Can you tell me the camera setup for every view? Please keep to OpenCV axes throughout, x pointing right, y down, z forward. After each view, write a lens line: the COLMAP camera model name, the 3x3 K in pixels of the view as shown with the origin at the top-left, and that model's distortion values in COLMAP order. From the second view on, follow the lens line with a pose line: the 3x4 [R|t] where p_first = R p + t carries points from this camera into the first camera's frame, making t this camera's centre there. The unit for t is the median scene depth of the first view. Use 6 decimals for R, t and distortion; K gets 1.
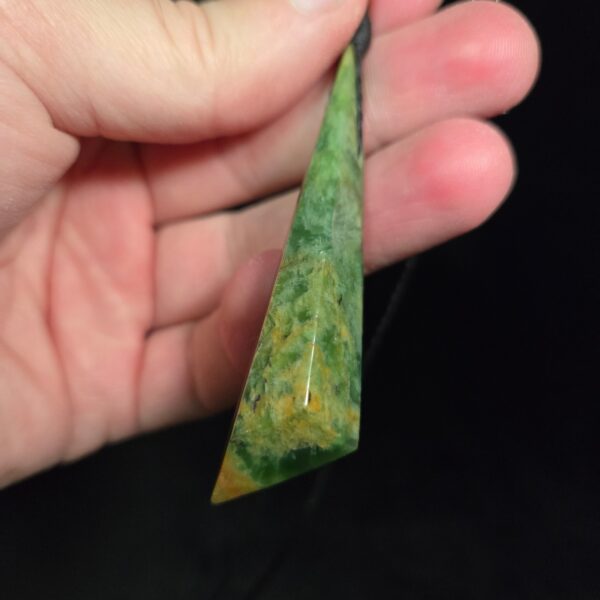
lens RADIAL K [[615.8, 0, 299.2], [0, 615.8, 288.3], [0, 0, 1]] dist [0.012682, -0.131845]
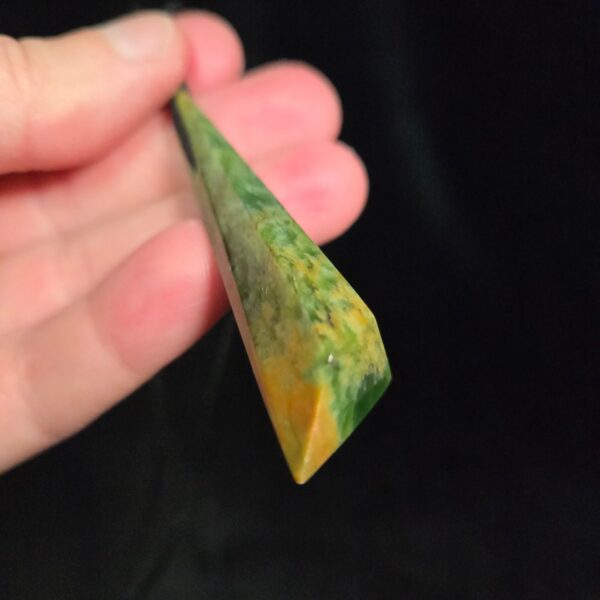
lens RADIAL K [[615.8, 0, 299.2], [0, 615.8, 288.3], [0, 0, 1]] dist [0.012682, -0.131845]
pose [[0.668729, -0.005795, 0.743484, -0.706140], [0.336563, 0.894011, -0.295754, 0.366088], [-0.662969, 0.448008, 0.599801, 0.456660]]
